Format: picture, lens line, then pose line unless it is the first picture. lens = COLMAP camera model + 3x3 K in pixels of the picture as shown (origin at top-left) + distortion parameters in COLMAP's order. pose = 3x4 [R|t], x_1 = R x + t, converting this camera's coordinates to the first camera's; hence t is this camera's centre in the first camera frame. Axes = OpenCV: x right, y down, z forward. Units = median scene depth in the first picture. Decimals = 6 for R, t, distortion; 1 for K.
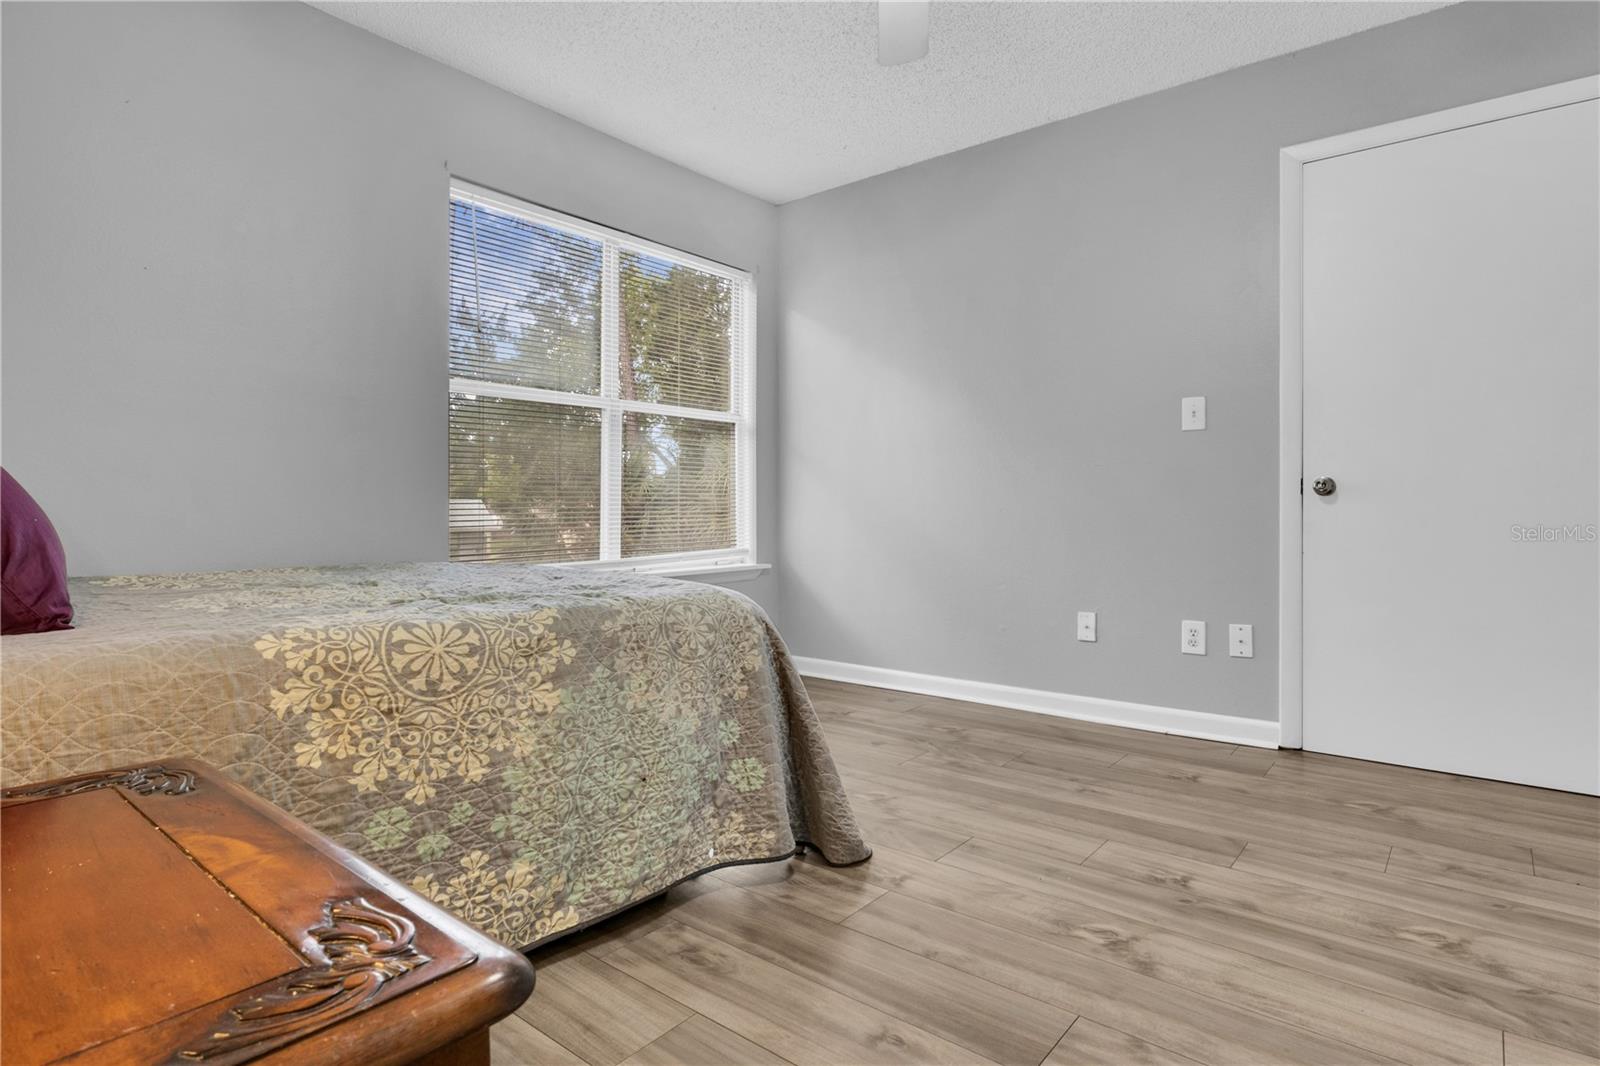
lens RADIAL K [[821.2, 0, 773.8], [0, 821.2, 506.7], [0, 0, 1]] dist [-0.009672, -0.003563]
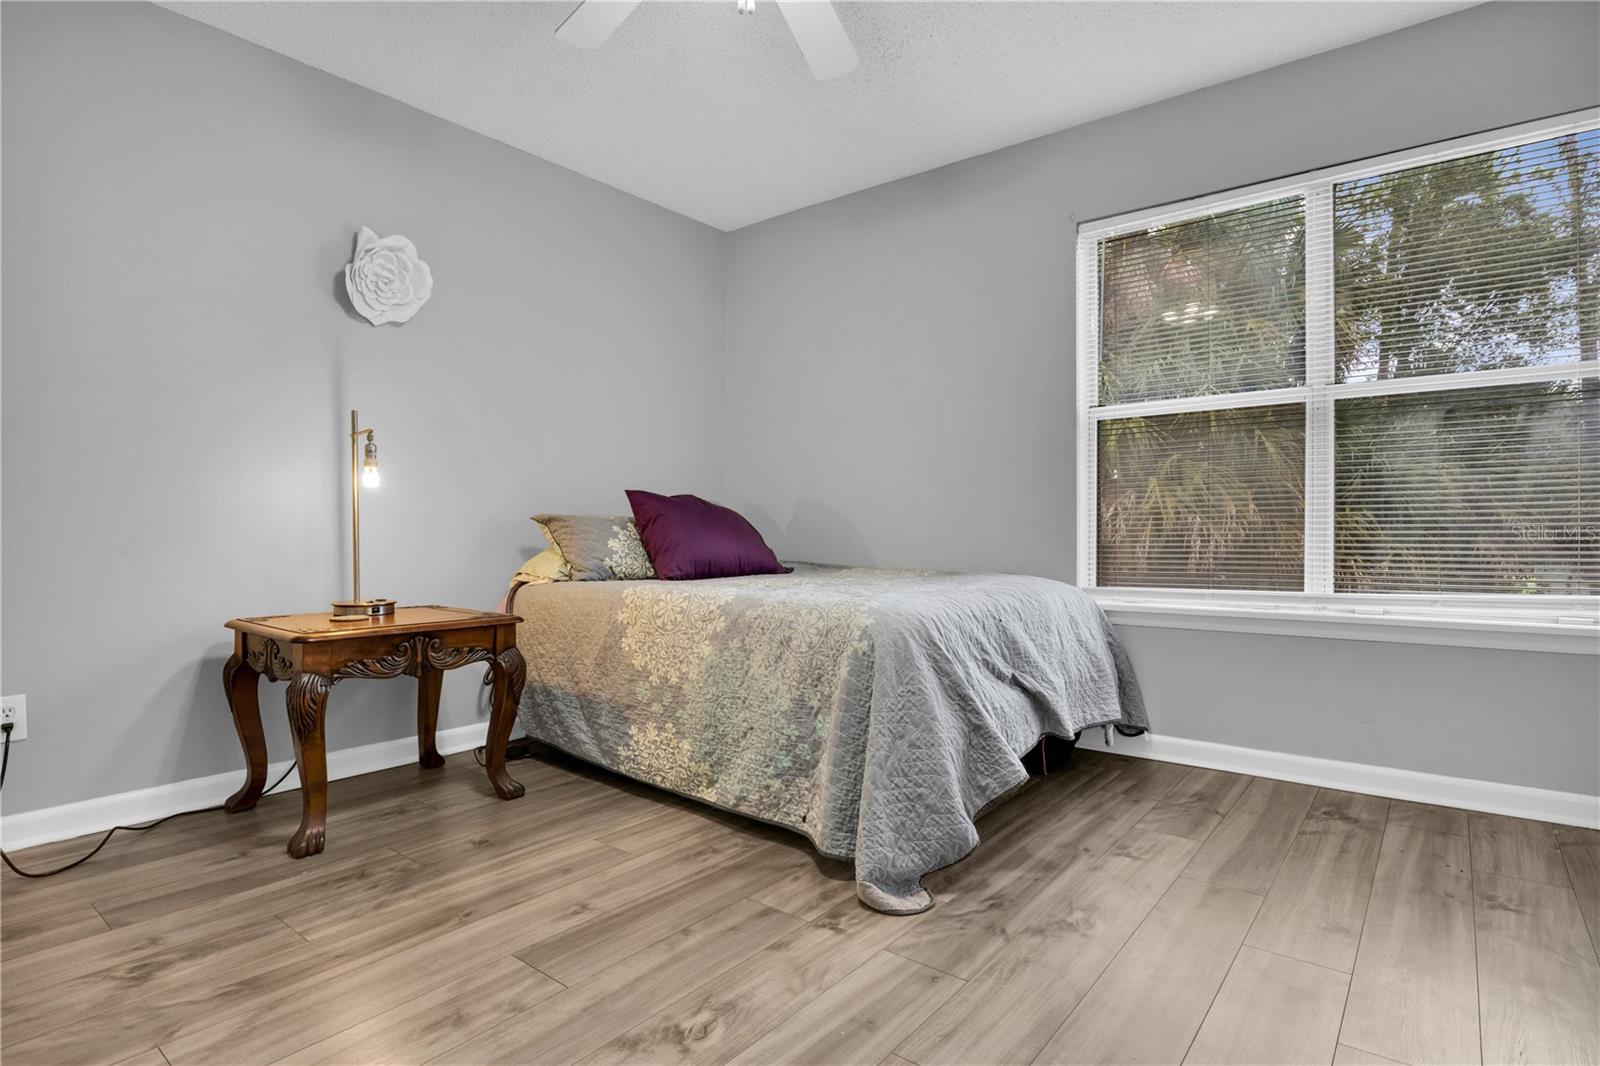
lens RADIAL K [[826.7, 0, 794.7], [0, 826.7, 542.2], [0, 0, 1]] dist [-0.013461, 0.001806]
pose [[0.030193, 0.018544, -0.999372, 1.271521], [0.004619, 0.999815, 0.018692, -0.001330], [0.999533, -0.005181, 0.030102, 1.090100]]
